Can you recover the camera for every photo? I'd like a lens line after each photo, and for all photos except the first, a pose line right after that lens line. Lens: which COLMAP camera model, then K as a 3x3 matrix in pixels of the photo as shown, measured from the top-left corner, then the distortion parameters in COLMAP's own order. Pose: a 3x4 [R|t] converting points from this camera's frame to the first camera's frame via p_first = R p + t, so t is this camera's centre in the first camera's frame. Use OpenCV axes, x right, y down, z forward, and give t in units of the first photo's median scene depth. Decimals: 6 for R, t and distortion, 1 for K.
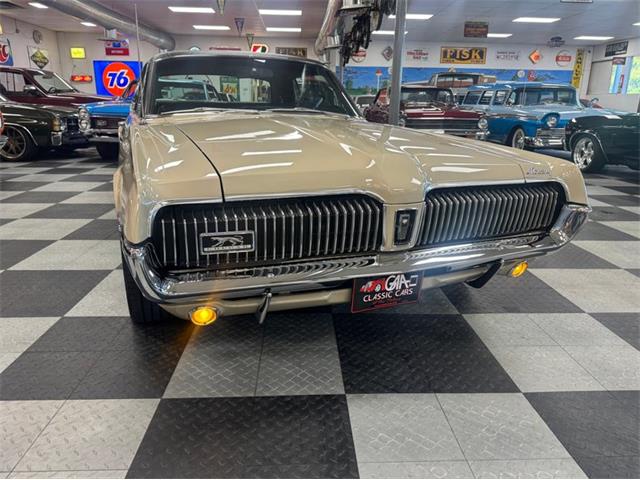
lens RADIAL K [[446.7, 0, 316.5], [0, 446.7, 241.5], [0, 0, 1]] dist [0.045157, -0.045876]
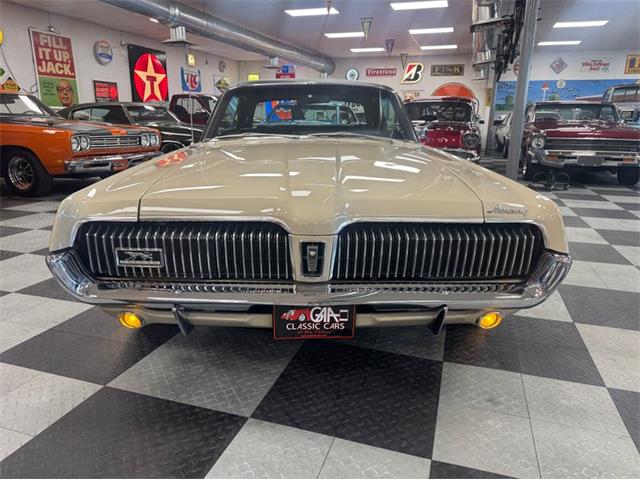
lens RADIAL K [[446.7, 0, 317.9], [0, 446.7, 241.8], [0, 0, 1]] dist [0.045157, -0.045876]
pose [[0.937611, 0.084902, -0.337161, 0.479348], [-0.096521, 0.995171, -0.017817, -0.048063], [0.334020, 0.049248, 0.941278, 0.069199]]
